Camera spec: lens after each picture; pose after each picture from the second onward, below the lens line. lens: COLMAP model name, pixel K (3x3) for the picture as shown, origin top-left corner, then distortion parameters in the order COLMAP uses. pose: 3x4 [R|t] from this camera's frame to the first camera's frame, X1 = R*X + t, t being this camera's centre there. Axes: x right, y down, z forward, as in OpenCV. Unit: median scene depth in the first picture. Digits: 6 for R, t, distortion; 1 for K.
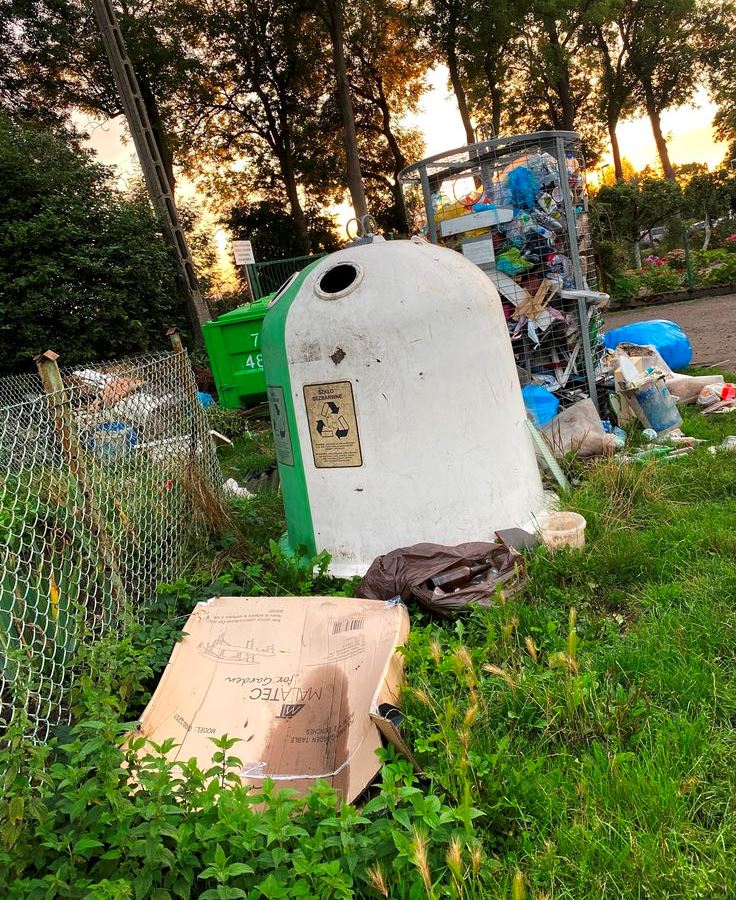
lens RADIAL K [[767.8, 0, 368.0], [0, 767.8, 450.0], [0, 0, 1]] dist [0.009579, 0.005579]
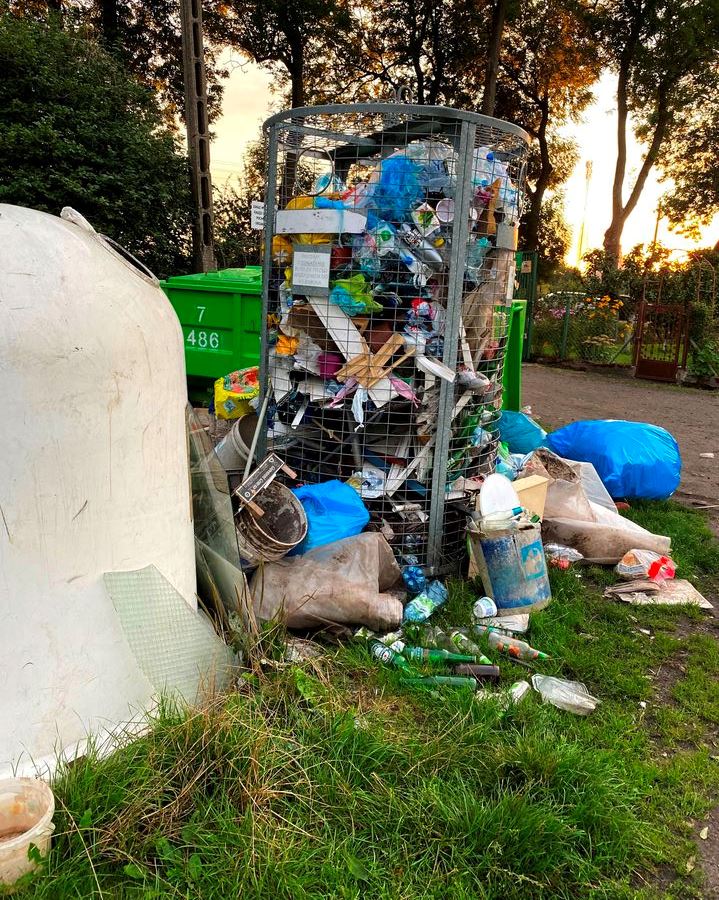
lens RADIAL K [[720.0, 0, 359.5], [0, 720.0, 450.0], [0, 0, 1]] dist [0.007432, 0.005281]
pose [[0.946051, 0.278220, -0.166078, 0.287721], [-0.272354, 0.960473, 0.057576, -0.133306], [0.175532, -0.009238, 0.984430, 0.338416]]
